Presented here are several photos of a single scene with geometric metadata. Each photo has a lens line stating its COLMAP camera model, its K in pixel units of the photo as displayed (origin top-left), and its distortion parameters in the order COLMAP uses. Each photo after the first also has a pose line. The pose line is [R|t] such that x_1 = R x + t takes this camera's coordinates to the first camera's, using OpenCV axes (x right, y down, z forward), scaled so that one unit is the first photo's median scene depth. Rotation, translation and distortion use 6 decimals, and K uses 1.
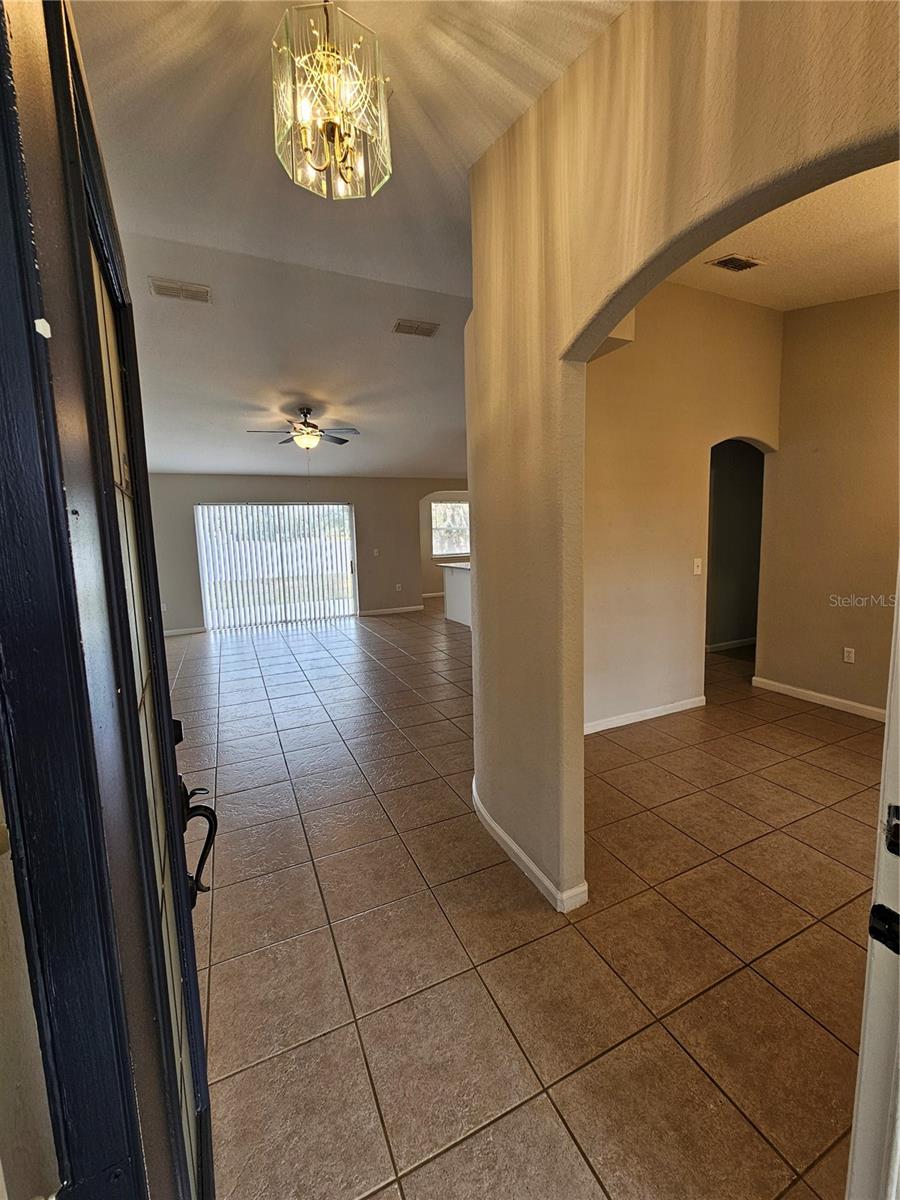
lens RADIAL K [[491.5, 0, 458.9], [0, 491.5, 588.8], [0, 0, 1]] dist [-0.001337, -0.000315]
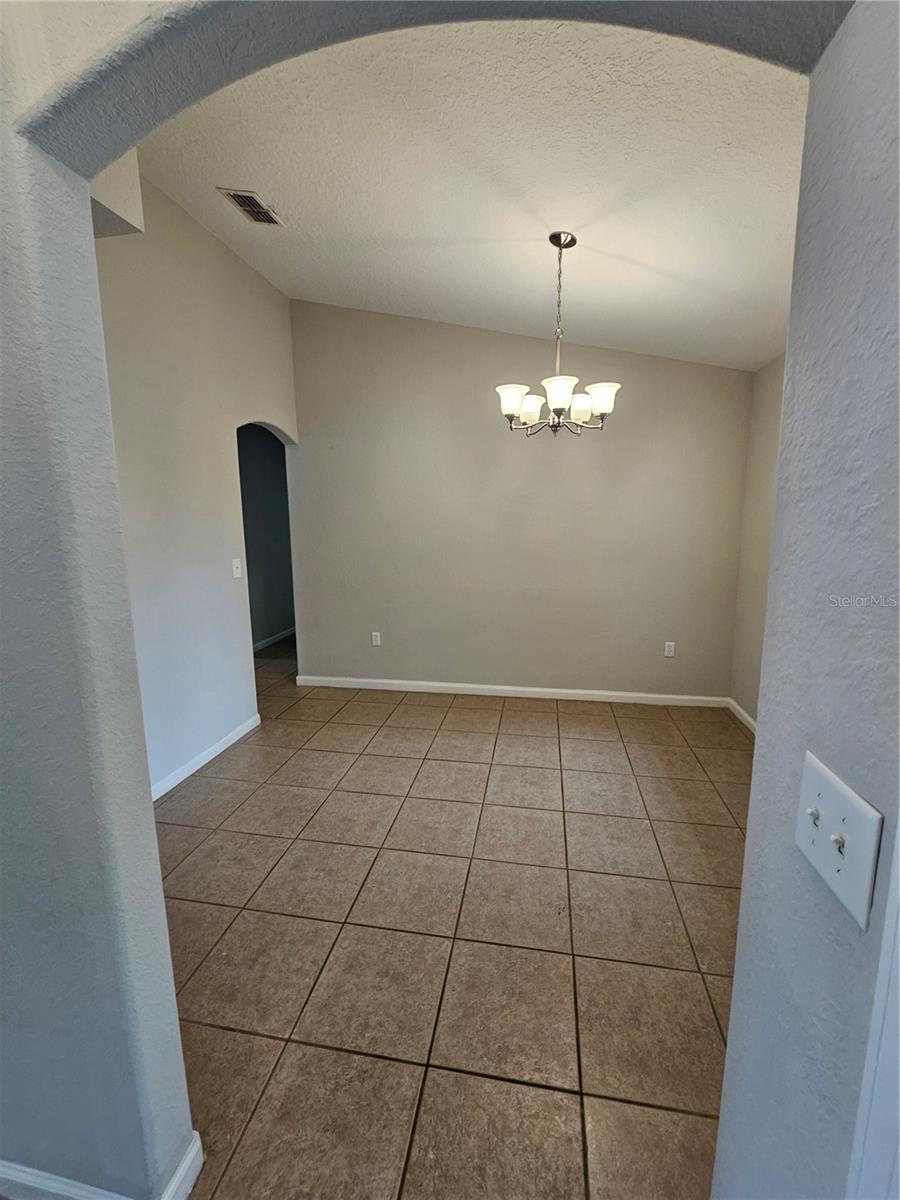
lens RADIAL K [[491.5, 0, 458.9], [0, 491.5, 588.8], [0, 0, 1]] dist [-0.001337, -0.000315]
pose [[0.577837, -0.100825, 0.809900, 0.019853], [0.089268, 0.994194, 0.060078, -0.030660], [-0.811255, 0.037583, 0.583483, 0.225407]]
